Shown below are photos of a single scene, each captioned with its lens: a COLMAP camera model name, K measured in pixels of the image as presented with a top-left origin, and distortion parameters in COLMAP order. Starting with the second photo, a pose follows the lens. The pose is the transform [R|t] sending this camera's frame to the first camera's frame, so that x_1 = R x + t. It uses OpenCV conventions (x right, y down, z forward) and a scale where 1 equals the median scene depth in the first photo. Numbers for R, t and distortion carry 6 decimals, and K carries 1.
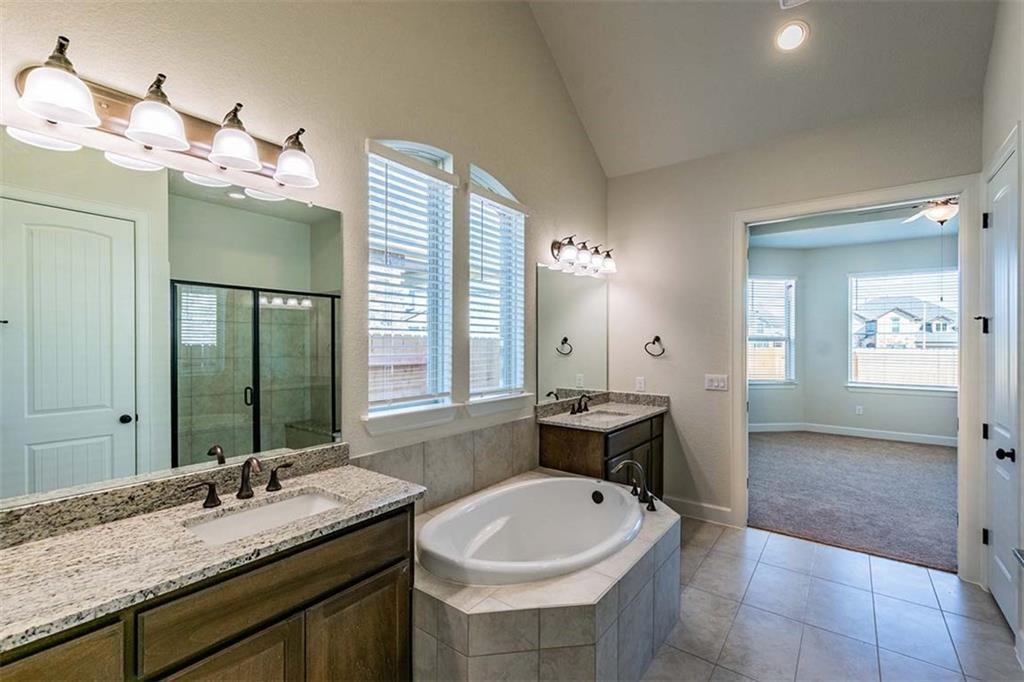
lens RADIAL K [[446.7, 0, 491.8], [0, 446.7, 347.8], [0, 0, 1]] dist [-0.001154, -0.002480]
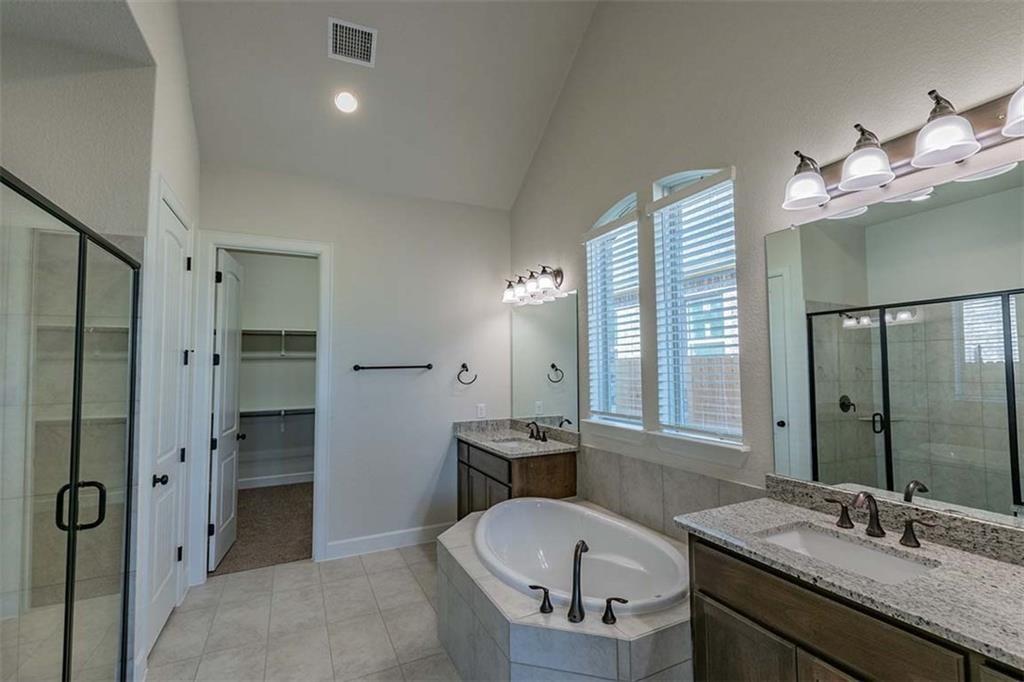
lens RADIAL K [[446.7, 0, 519.2], [0, 446.7, 341.8], [0, 0, 1]] dist [-0.001154, -0.002480]
pose [[-0.418426, -0.050233, -0.906861, 0.599493], [0.001410, 0.998432, -0.055956, -0.010531], [0.908250, -0.024692, -0.417699, 0.727686]]
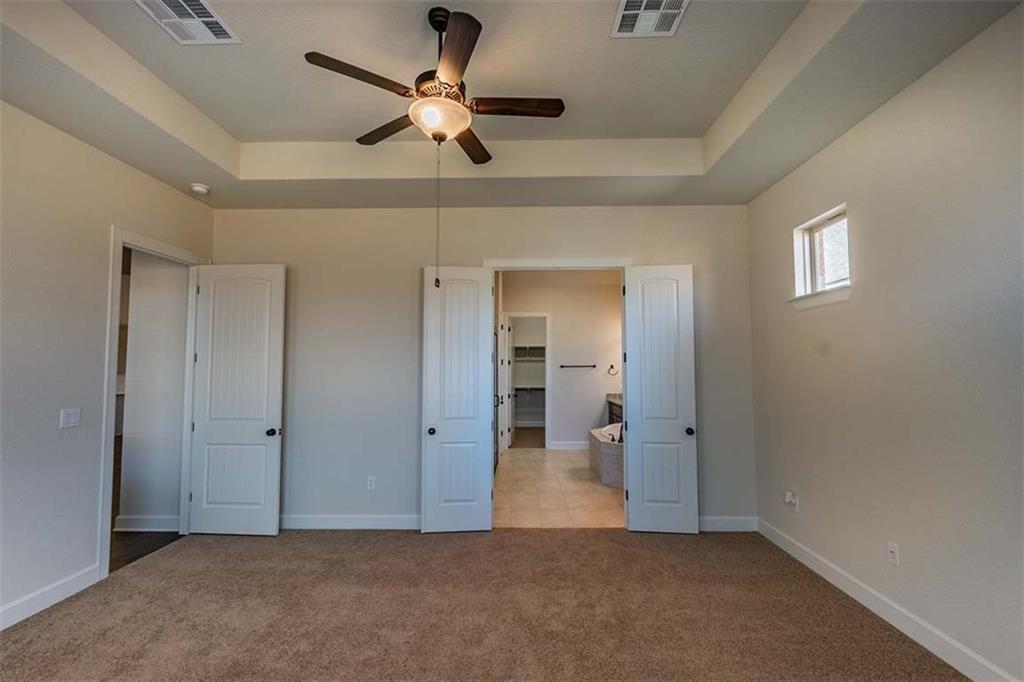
lens RADIAL K [[446.7, 0, 513.9], [0, 446.7, 342.6], [0, 0, 1]] dist [-0.001154, -0.002480]
pose [[-0.799635, -0.040752, -0.599101, 1.046232], [-0.010521, 0.998492, -0.053877, -0.007582], [0.600394, -0.036779, -0.798858, 1.241305]]
